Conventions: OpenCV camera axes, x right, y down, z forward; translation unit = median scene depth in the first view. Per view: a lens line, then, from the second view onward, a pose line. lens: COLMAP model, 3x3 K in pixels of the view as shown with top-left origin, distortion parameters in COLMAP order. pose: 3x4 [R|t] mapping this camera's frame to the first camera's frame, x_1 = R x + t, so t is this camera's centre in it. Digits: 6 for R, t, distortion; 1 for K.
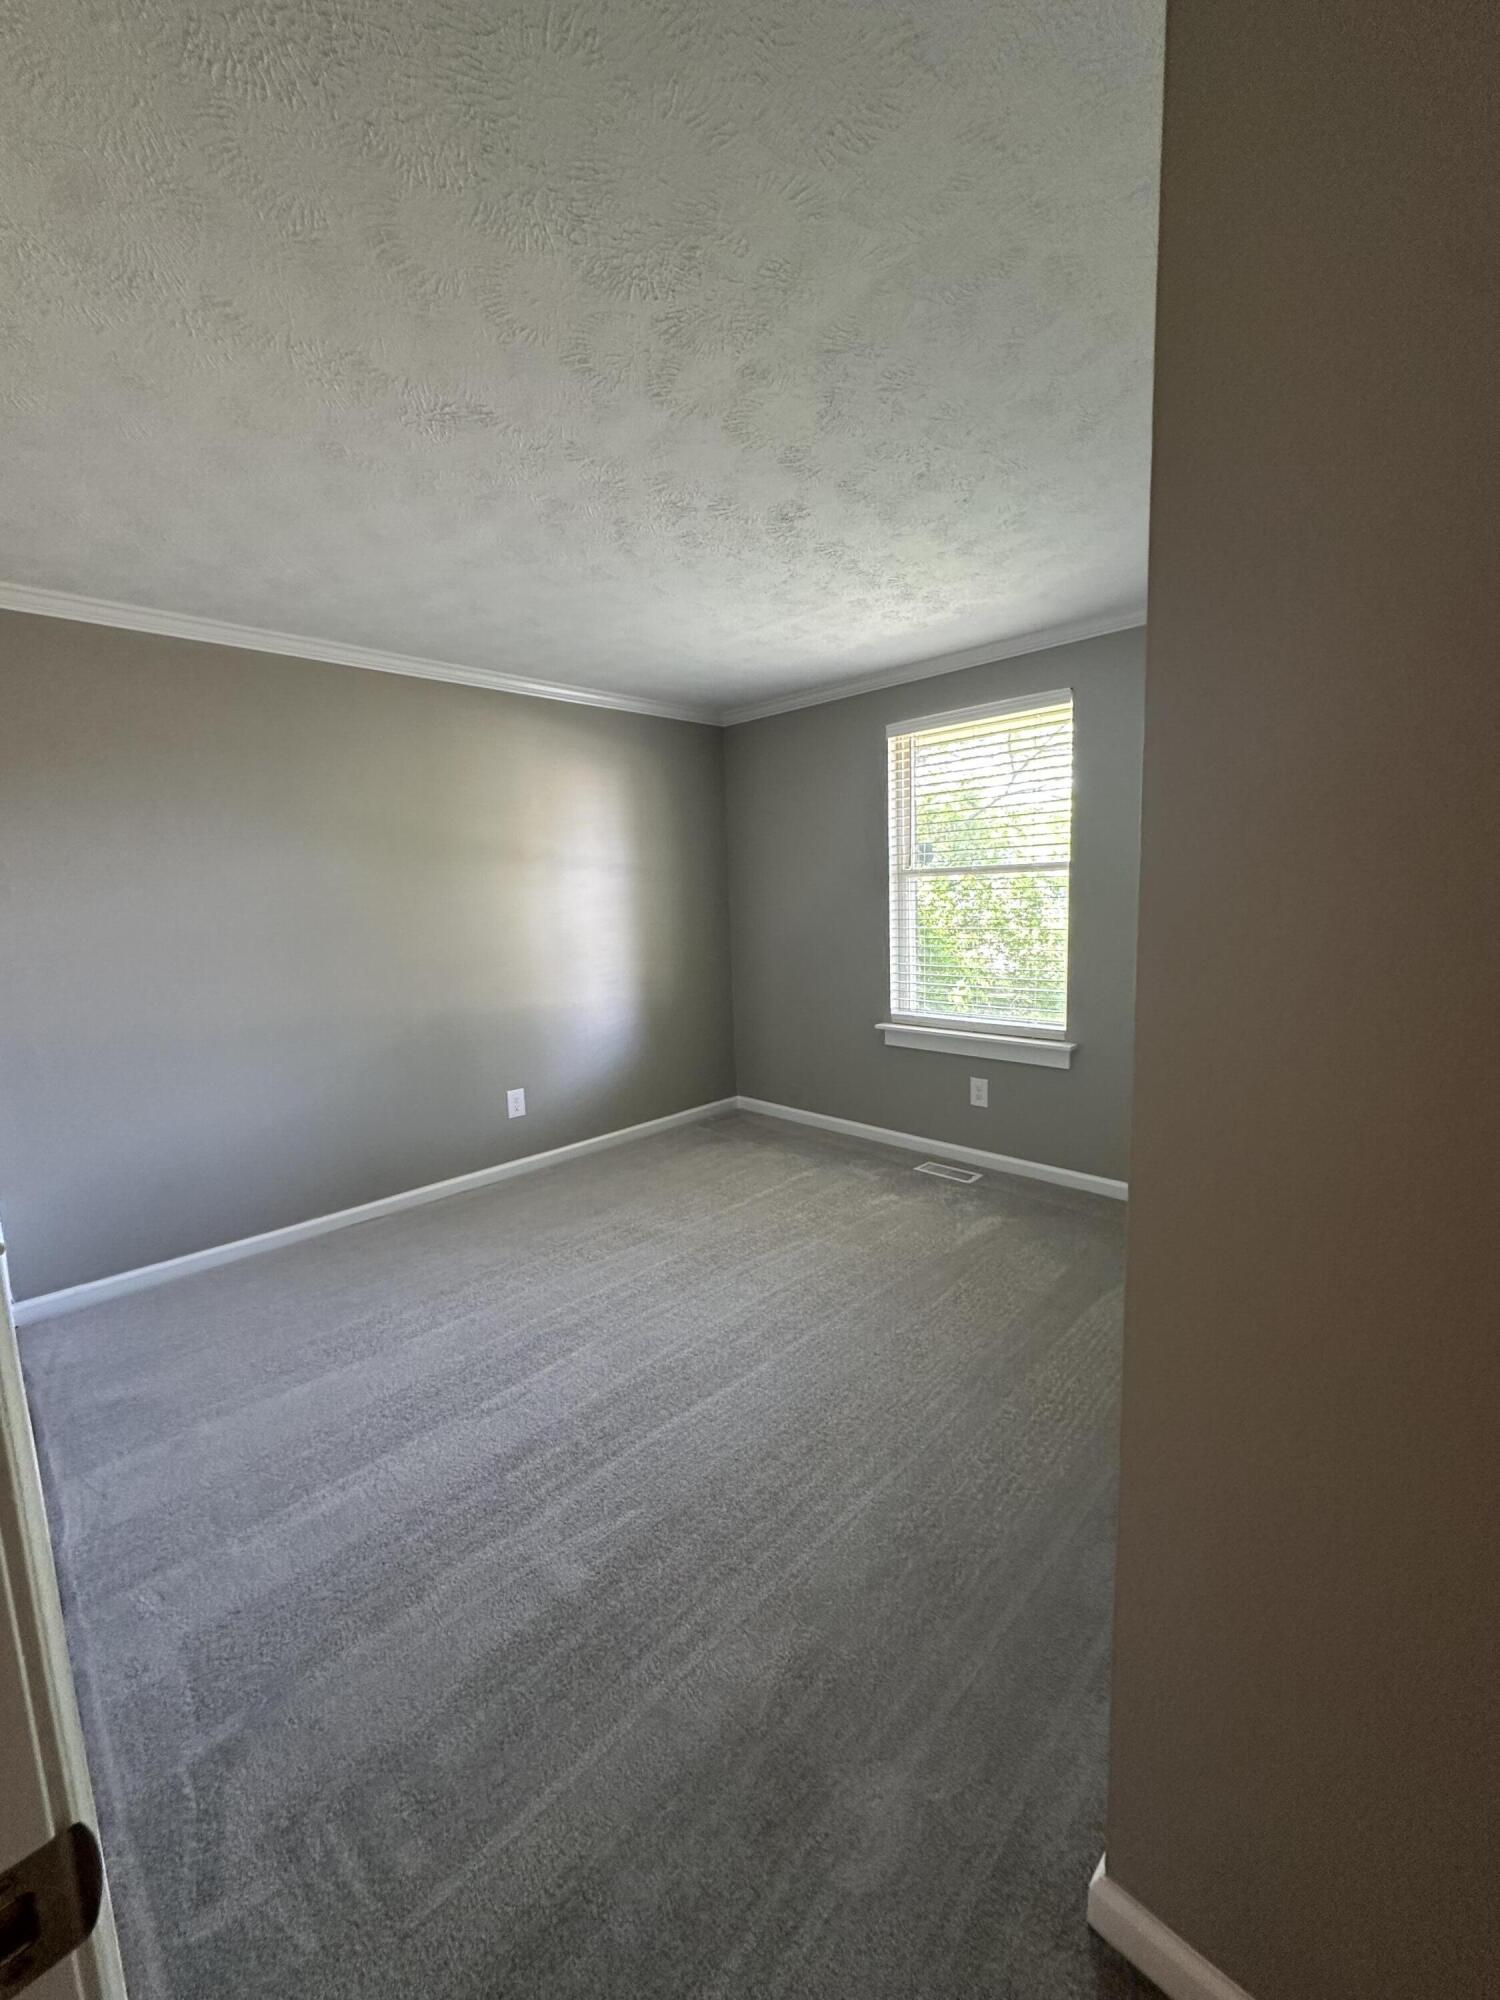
lens RADIAL K [[799.8, 0, 743.4], [0, 799.8, 1010.6], [0, 0, 1]] dist [-0.002412, 0.000819]
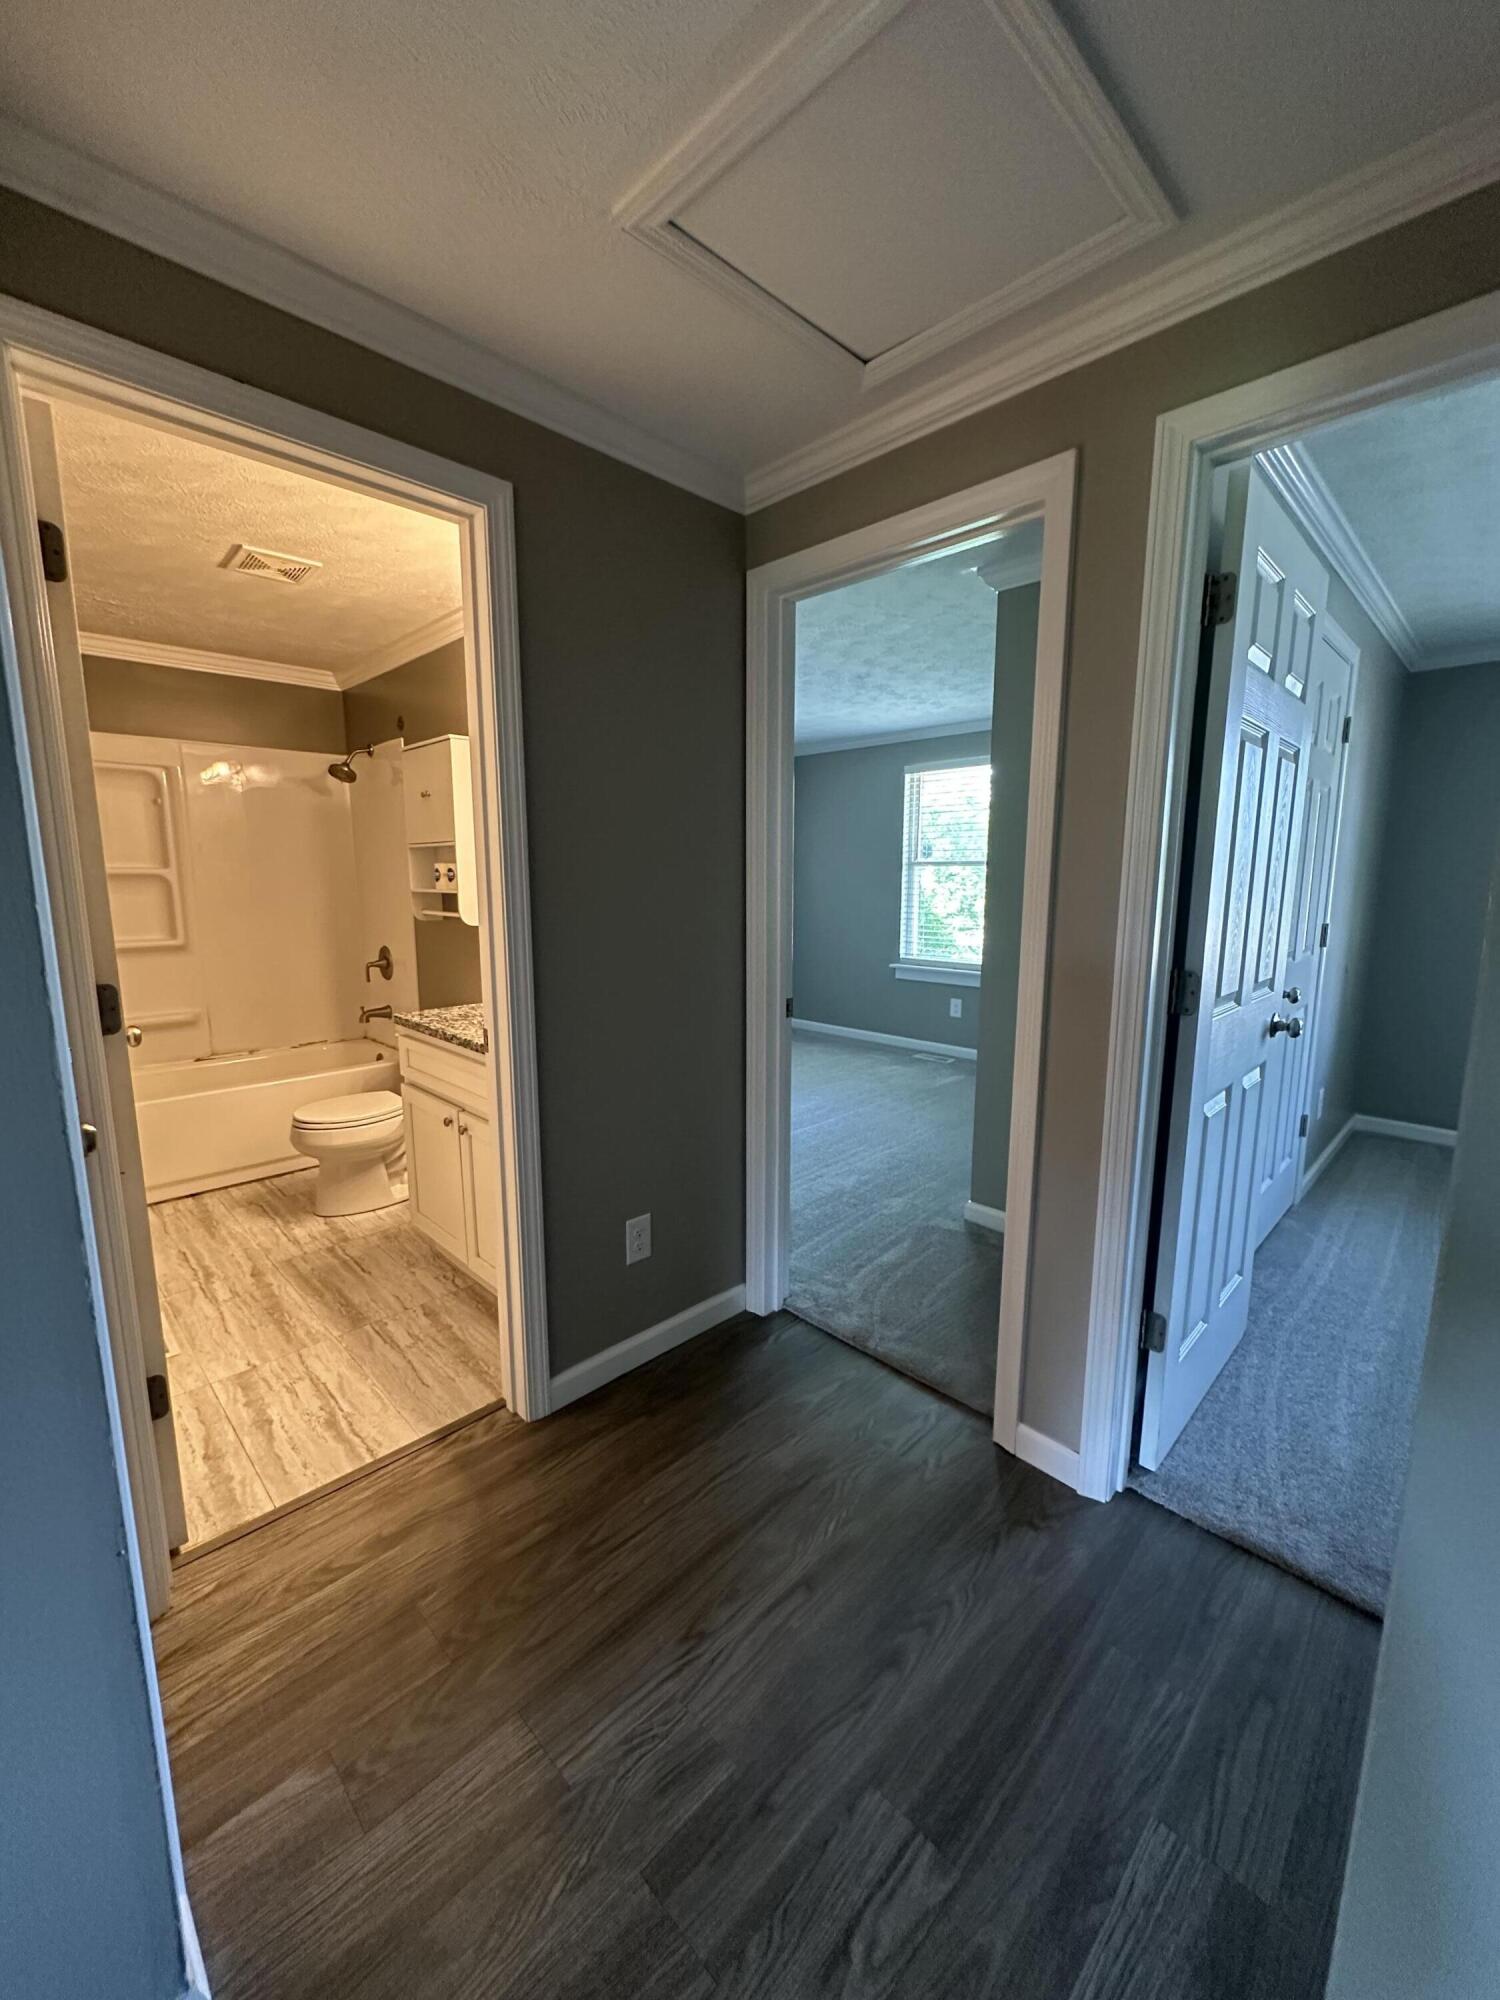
lens RADIAL K [[799.8, 0, 754.0], [0, 799.8, 999.1], [0, 0, 1]] dist [-0.002412, 0.000819]
pose [[0.999240, 0.036612, 0.013349, -0.108751], [-0.036678, 0.999316, 0.004765, 0.086398], [-0.013166, -0.005251, 0.999900, -0.505654]]
